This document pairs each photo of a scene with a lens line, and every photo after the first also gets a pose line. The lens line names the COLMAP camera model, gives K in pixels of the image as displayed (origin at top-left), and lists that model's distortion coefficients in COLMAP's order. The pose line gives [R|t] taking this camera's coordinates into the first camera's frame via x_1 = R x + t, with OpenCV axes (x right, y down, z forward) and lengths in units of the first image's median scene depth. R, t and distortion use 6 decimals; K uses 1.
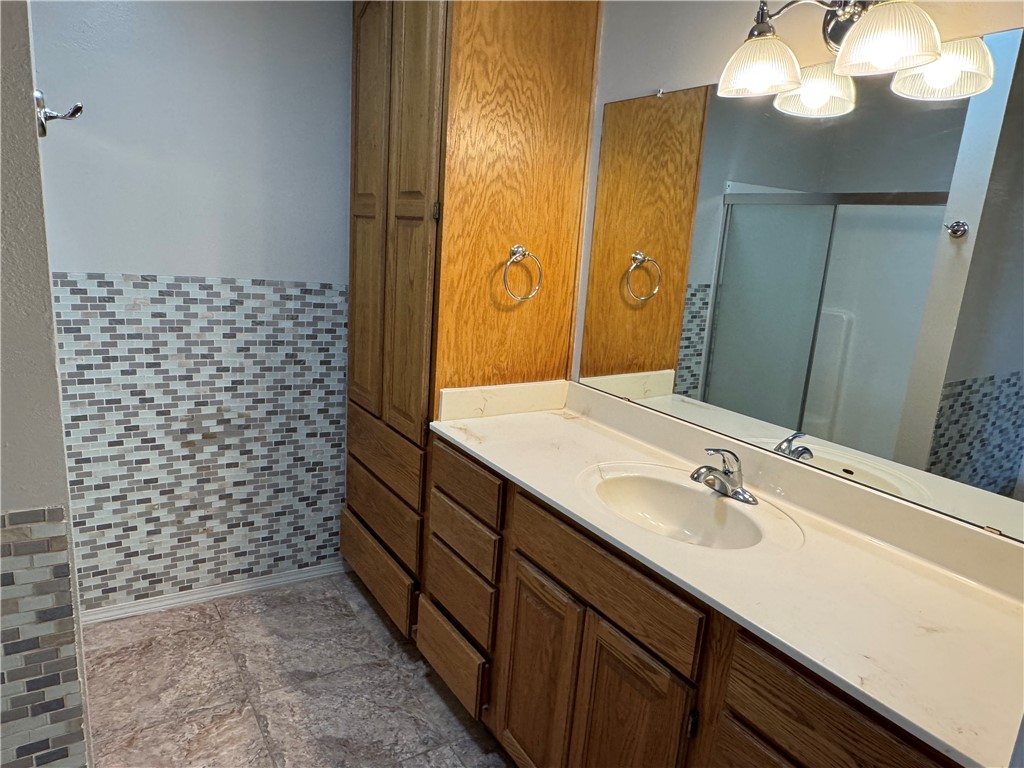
lens RADIAL K [[656.6, 0, 507.6], [0, 656.6, 387.9], [0, 0, 1]] dist [0.000023, 0.004425]
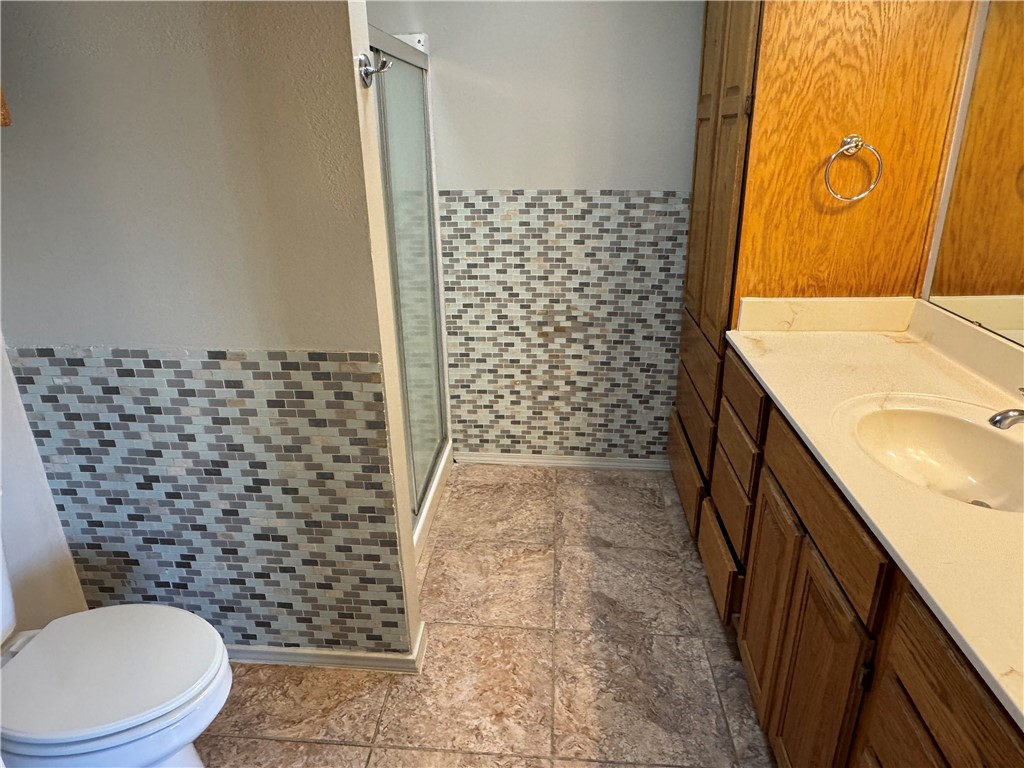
lens RADIAL K [[656.6, 0, 504.3], [0, 656.6, 388.5], [0, 0, 1]] dist [0.000023, 0.004425]
pose [[0.784778, 0.139223, -0.603938, 0.205108], [-0.062735, 0.987283, 0.146074, 0.013300], [0.616594, -0.076747, 0.783532, 0.012296]]
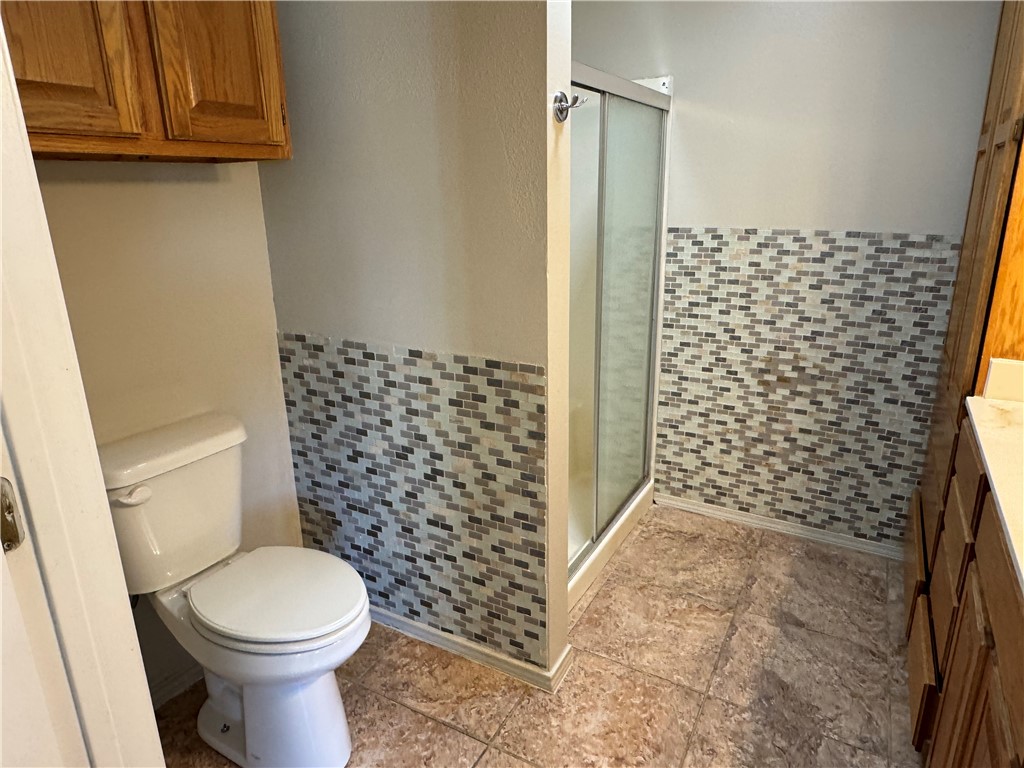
lens RADIAL K [[656.6, 0, 503.4], [0, 656.6, 386.5], [0, 0, 1]] dist [0.000023, 0.004425]
pose [[0.459550, 0.175726, -0.870594, 0.296149], [-0.150324, 0.981478, 0.118757, 0.027103], [0.875338, 0.076296, 0.477454, 0.087751]]
